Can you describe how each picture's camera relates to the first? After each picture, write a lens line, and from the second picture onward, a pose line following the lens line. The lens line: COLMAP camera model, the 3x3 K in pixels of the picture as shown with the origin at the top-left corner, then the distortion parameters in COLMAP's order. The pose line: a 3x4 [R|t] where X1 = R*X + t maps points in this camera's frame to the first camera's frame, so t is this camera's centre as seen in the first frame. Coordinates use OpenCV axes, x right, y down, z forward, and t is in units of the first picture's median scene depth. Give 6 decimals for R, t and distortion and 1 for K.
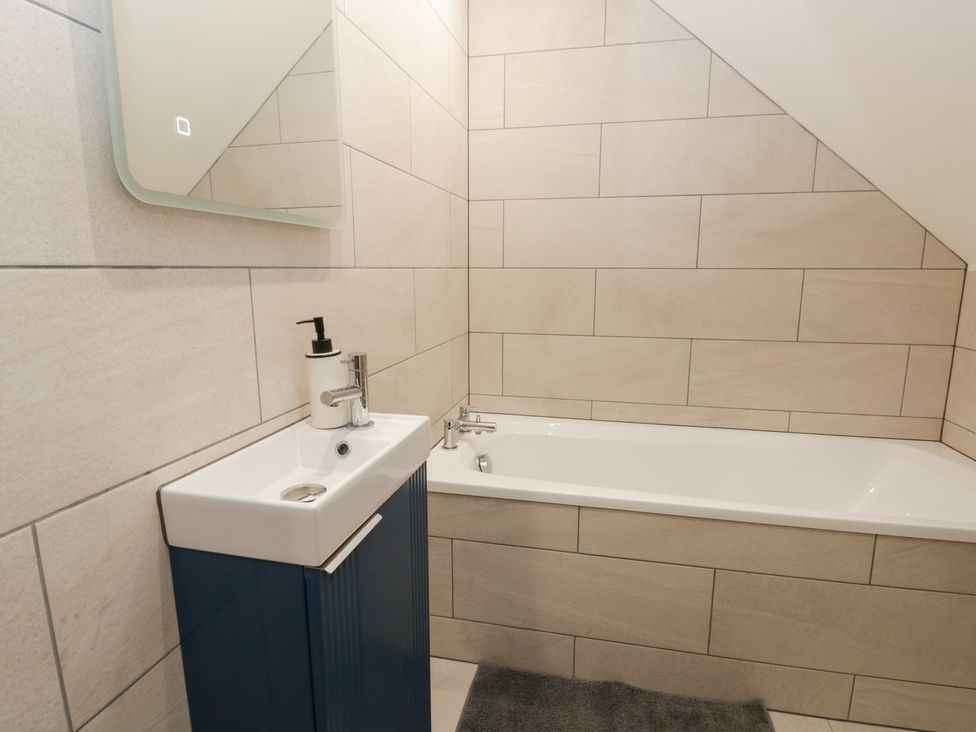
lens RADIAL K [[515.5, 0, 503.5], [0, 515.5, 352.1], [0, 0, 1]] dist [0.002858, -0.014913]
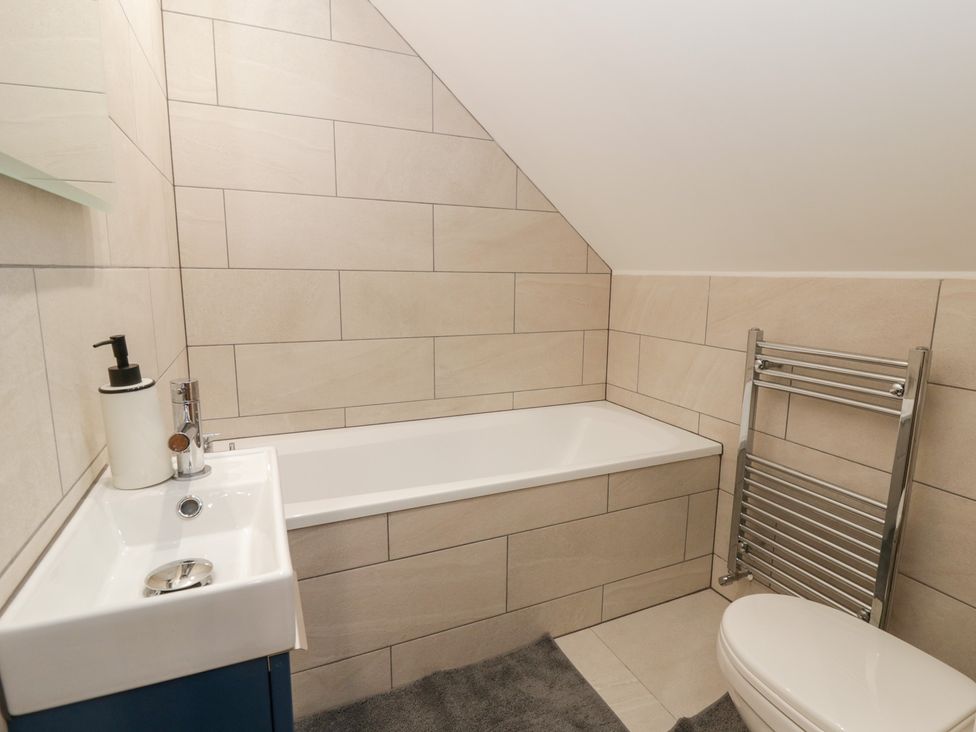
lens RADIAL K [[519.4, 0, 498.8], [0, 519.4, 350.4], [0, 0, 1]] dist [0.005901, -0.014961]
pose [[0.801386, -0.079361, 0.592859, -0.251118], [0.083013, 0.996324, 0.021158, -0.013177], [-0.592359, 0.032260, 0.805028, 0.069369]]
